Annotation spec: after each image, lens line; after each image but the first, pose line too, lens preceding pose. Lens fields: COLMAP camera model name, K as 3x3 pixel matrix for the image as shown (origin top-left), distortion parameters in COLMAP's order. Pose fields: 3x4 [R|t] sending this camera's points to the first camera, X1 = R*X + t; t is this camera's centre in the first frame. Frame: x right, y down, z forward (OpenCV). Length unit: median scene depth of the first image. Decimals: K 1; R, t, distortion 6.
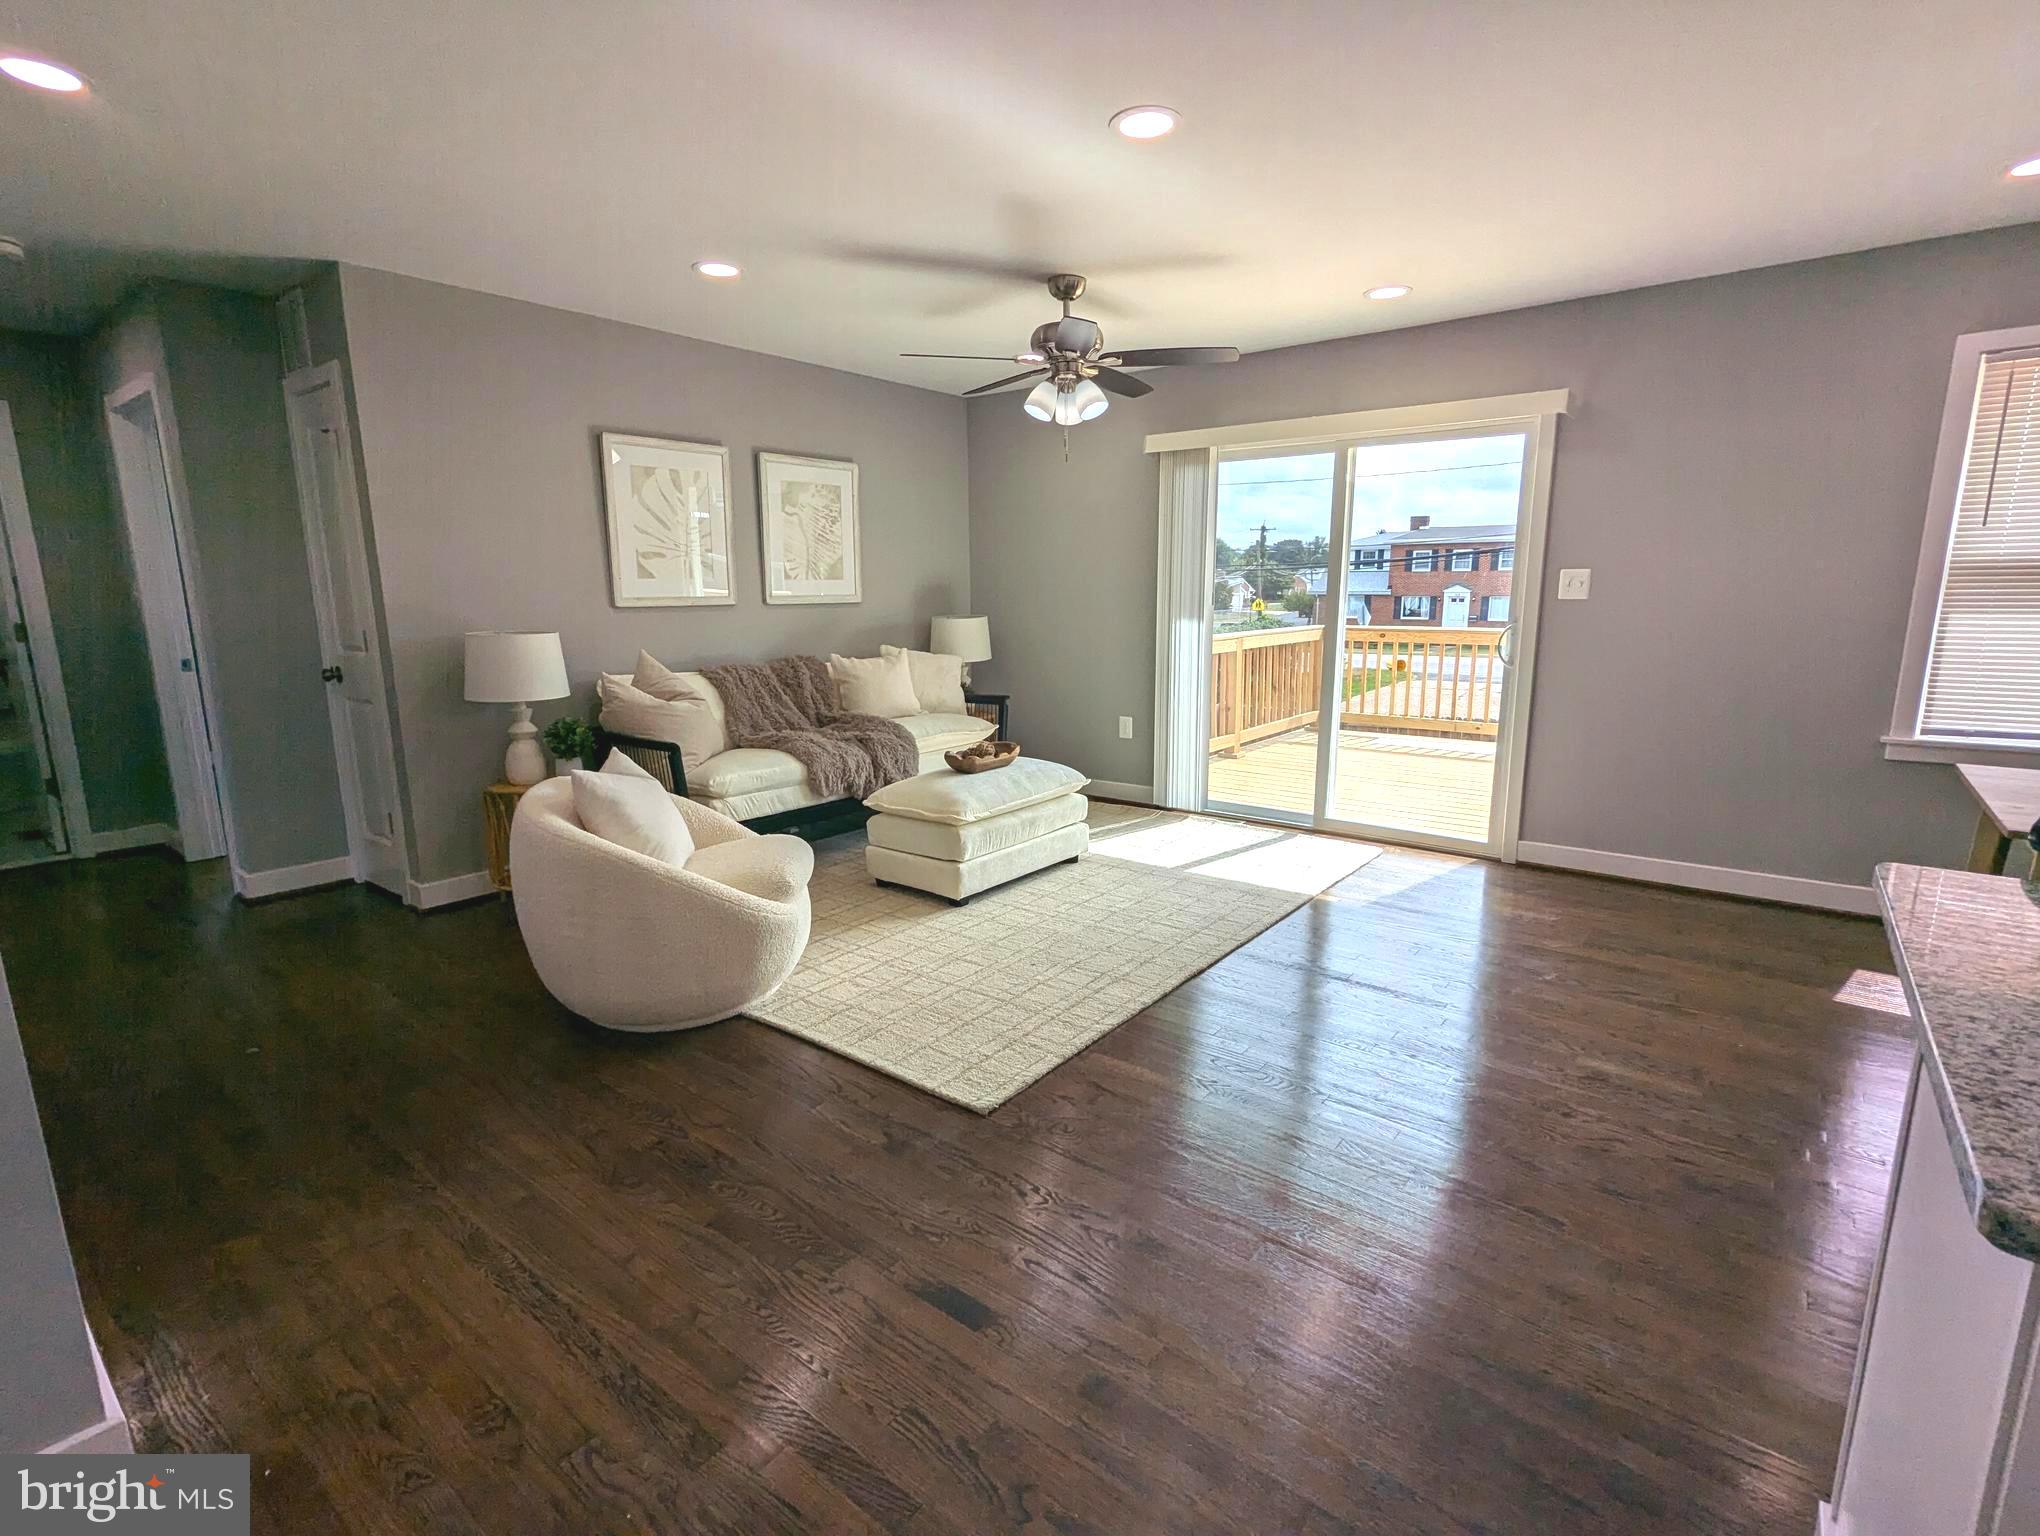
lens RADIAL K [[970.4, 0, 1023.8], [0, 970.4, 770.0], [0, 0, 1]] dist [-0.000495, -0.003005]
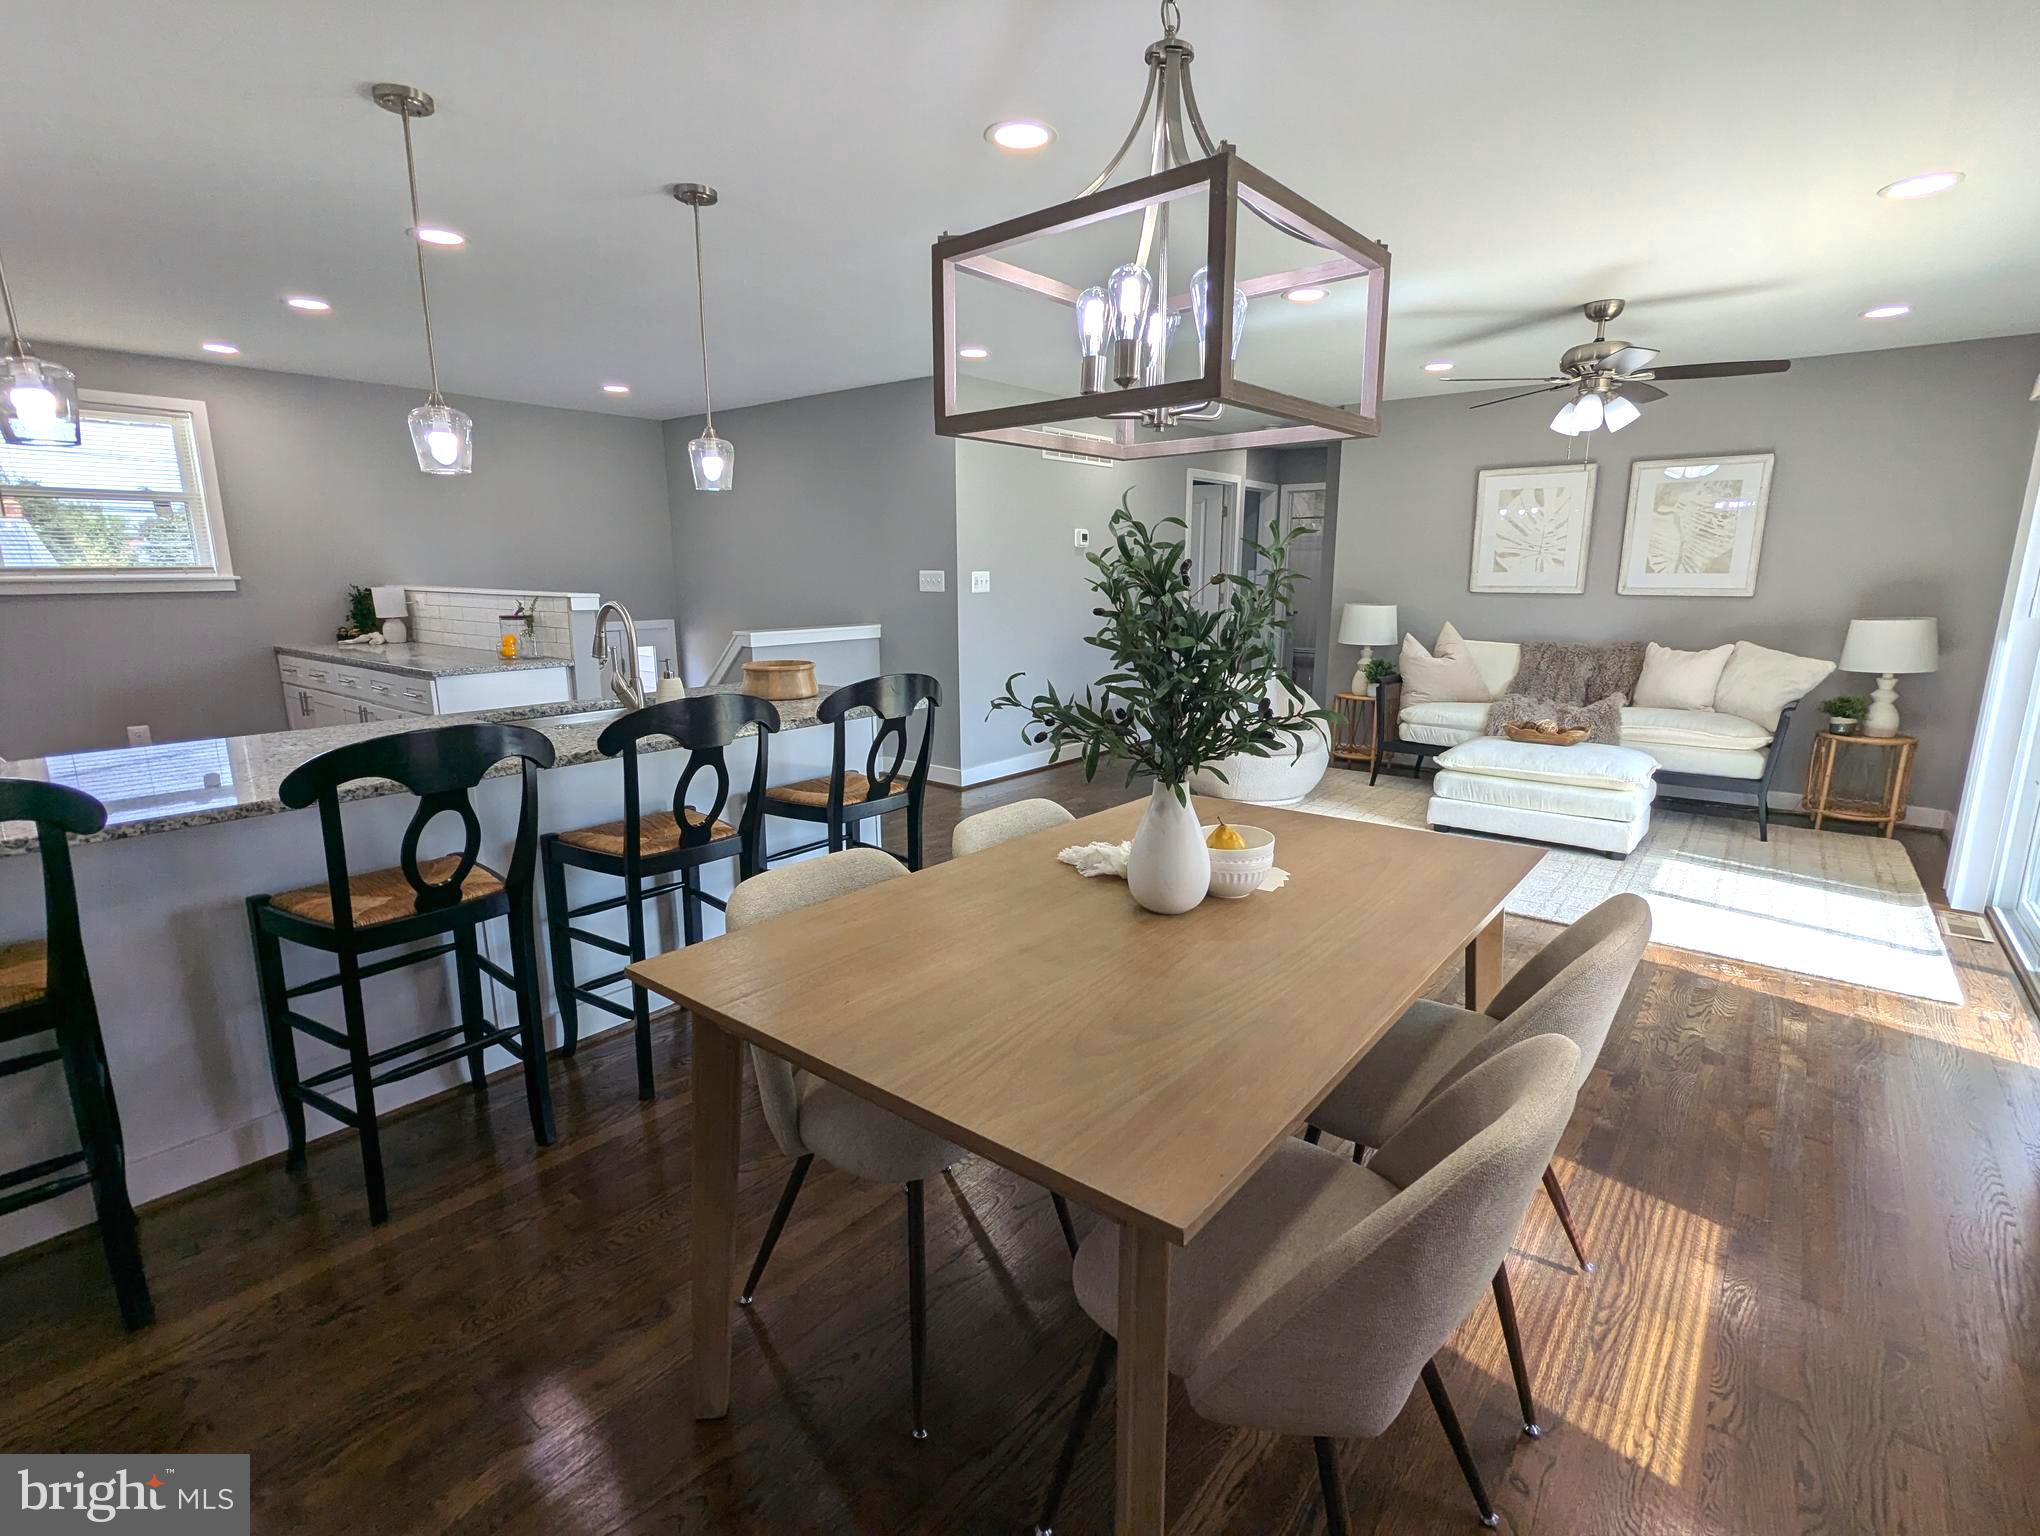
lens RADIAL K [[970.4, 0, 1016.7], [0, 970.4, 764.1], [0, 0, 1]] dist [-0.000495, -0.003005]
pose [[-0.016831, 0.201794, -0.979283, 0.985559], [-0.187176, 0.961471, 0.201341, -0.082640], [0.982182, 0.186687, 0.021589, 0.343330]]
